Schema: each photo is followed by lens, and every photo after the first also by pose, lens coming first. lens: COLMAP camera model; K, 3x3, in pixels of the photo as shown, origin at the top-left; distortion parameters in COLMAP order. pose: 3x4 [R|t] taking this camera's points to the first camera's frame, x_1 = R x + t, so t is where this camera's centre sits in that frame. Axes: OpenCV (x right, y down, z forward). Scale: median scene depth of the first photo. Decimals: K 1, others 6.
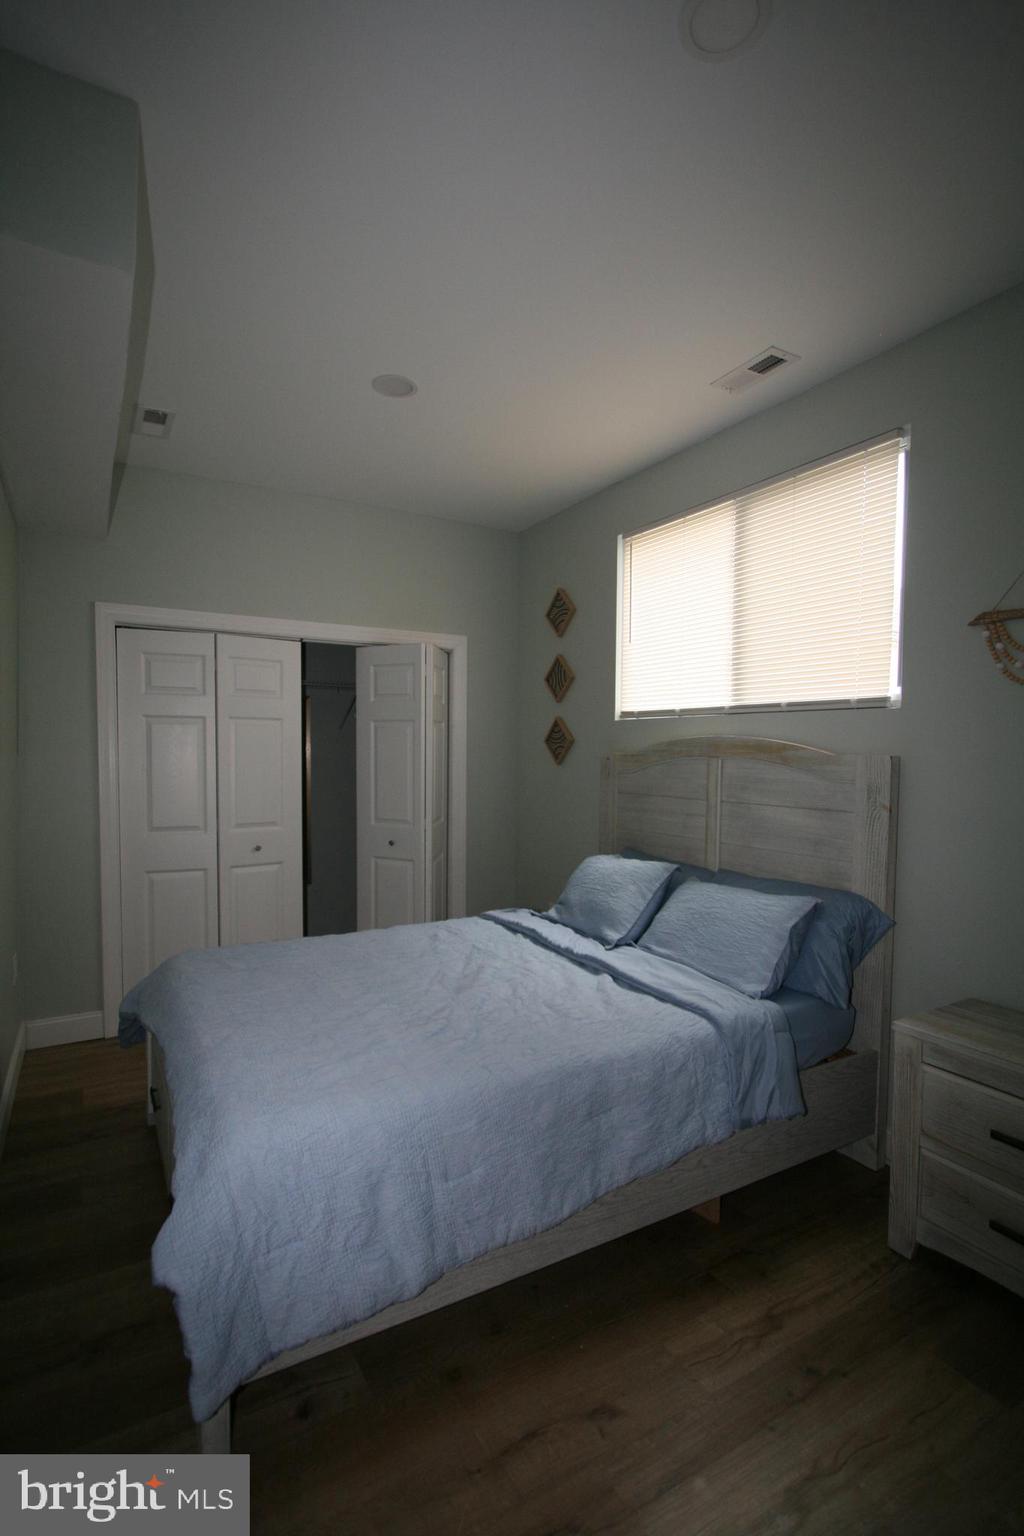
lens RADIAL K [[715.4, 0, 509.5], [0, 715.4, 778.5], [0, 0, 1]] dist [-0.020592, 0.004012]
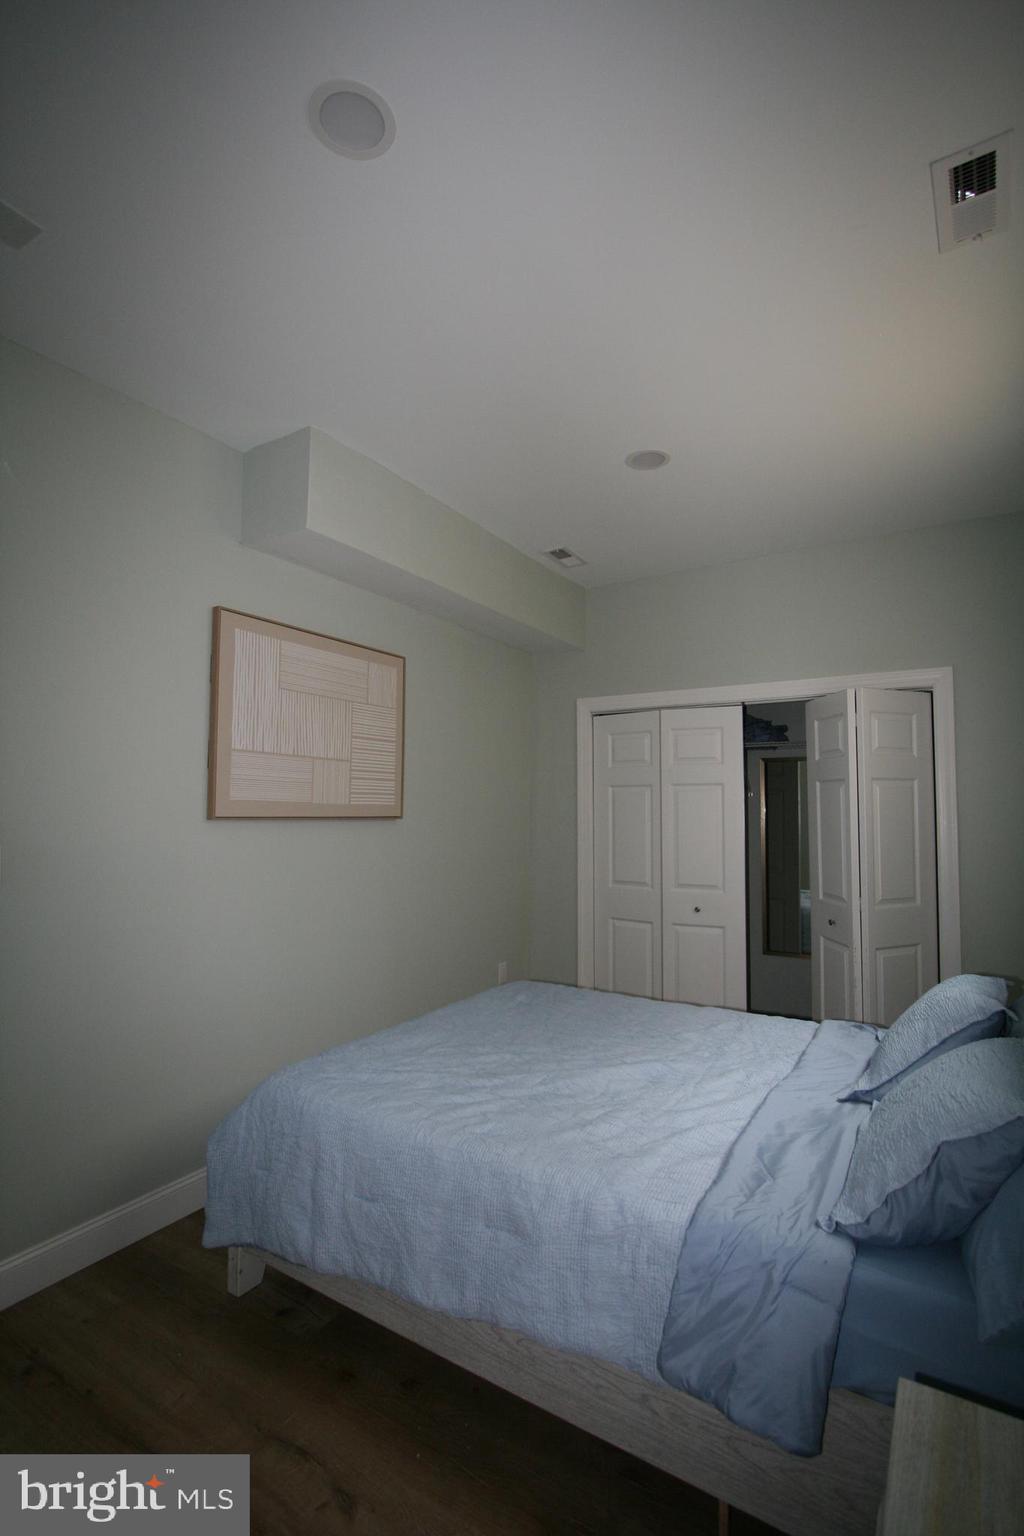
lens RADIAL K [[715.4, 0, 505.0], [0, 715.4, 771.7], [0, 0, 1]] dist [-0.020592, 0.004012]
pose [[0.471587, -0.052092, -0.880279, 0.456316], [-0.032620, 0.996540, -0.076447, -0.013887], [0.881216, 0.064766, 0.468257, 0.270563]]
